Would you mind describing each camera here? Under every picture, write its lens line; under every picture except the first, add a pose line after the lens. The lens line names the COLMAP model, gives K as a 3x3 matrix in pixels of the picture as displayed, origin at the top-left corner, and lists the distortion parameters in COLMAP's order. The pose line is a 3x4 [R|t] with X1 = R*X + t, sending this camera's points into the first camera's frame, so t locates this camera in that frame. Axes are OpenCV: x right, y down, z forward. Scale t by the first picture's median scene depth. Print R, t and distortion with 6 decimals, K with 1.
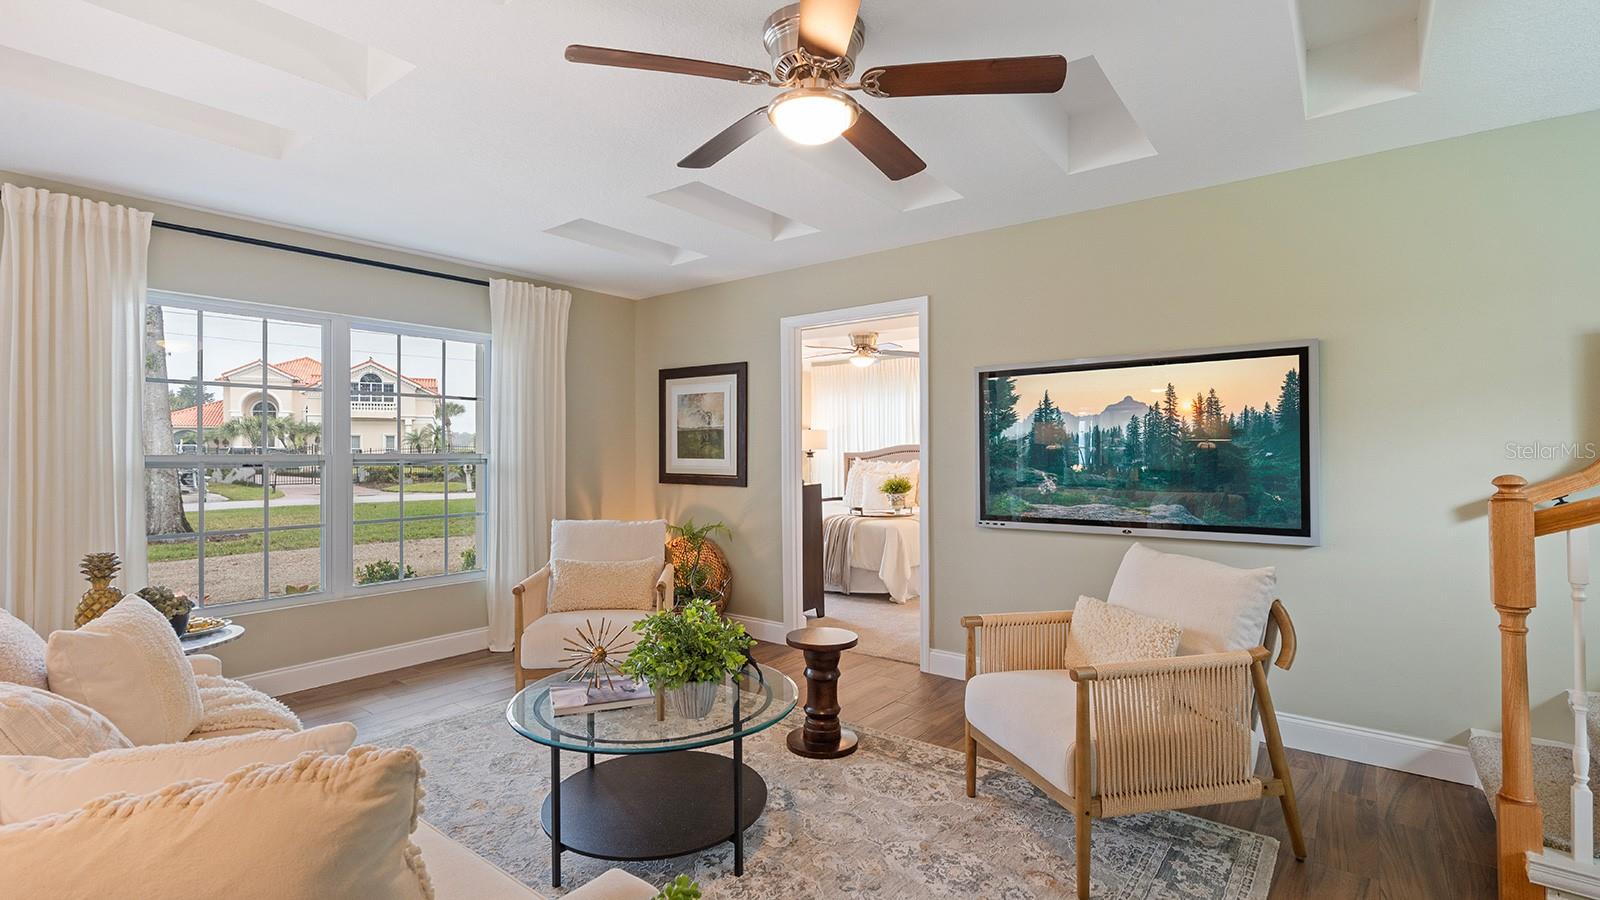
lens RADIAL K [[729.7, 0, 805.5], [0, 729.7, 449.2], [0, 0, 1]] dist [-0.007227, 0.004034]
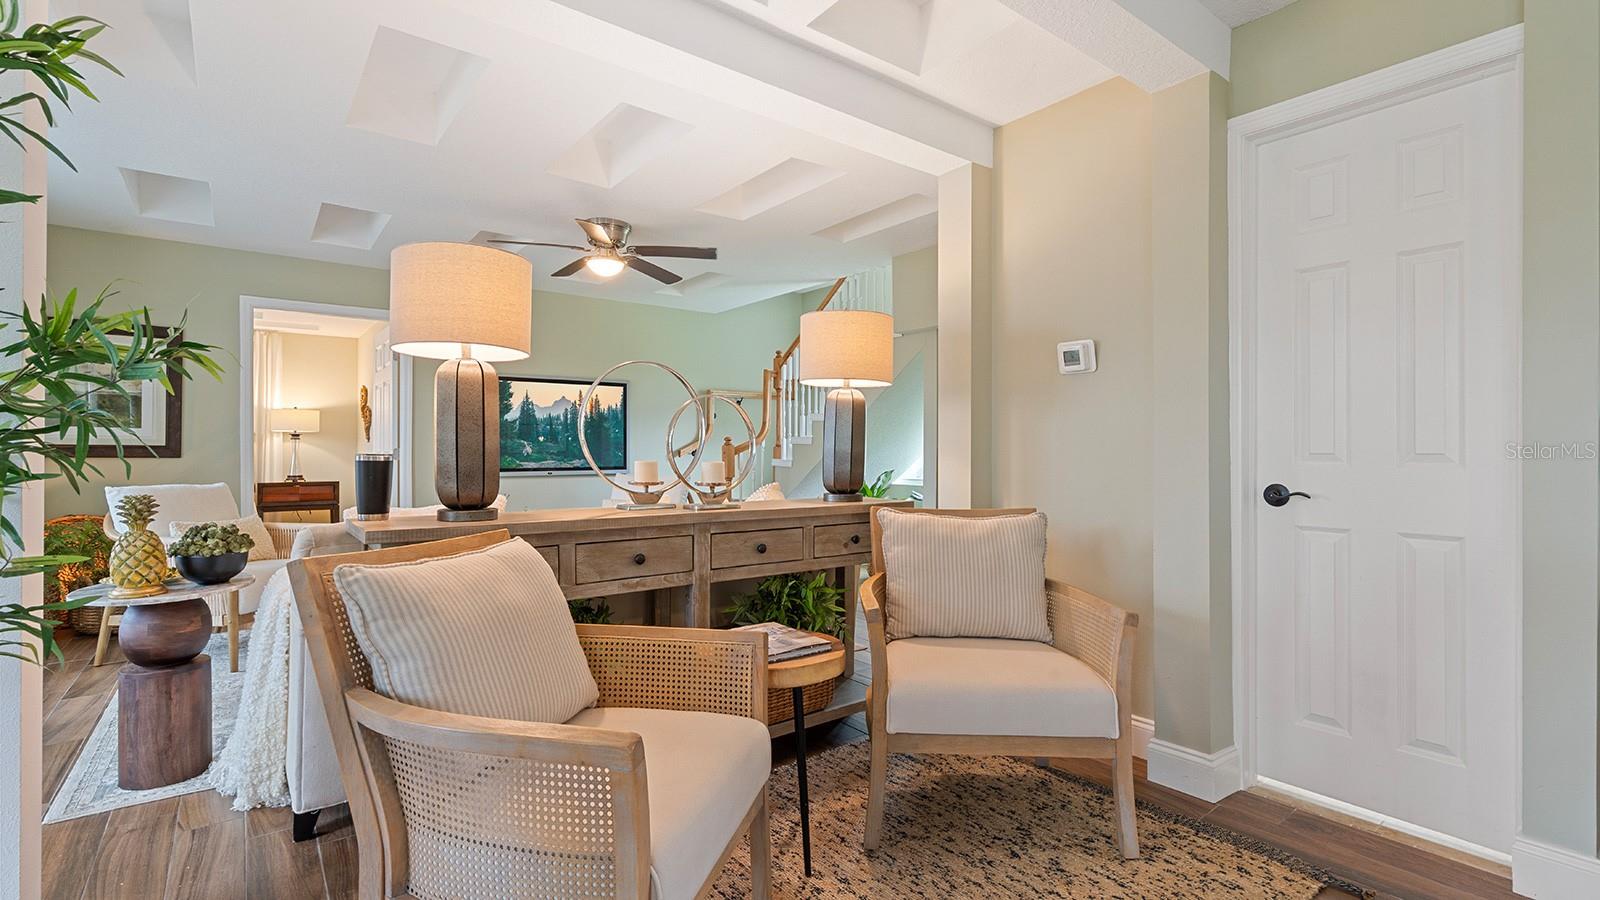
lens RADIAL K [[729.7, 0, 806.9], [0, 729.7, 444.5], [0, 0, 1]] dist [-0.007227, 0.004034]
pose [[0.276512, 0.006612, 0.960988, -0.793441], [-0.007236, 0.999962, -0.004798, 0.033566], [-0.960983, -0.005627, 0.276549, -0.075811]]
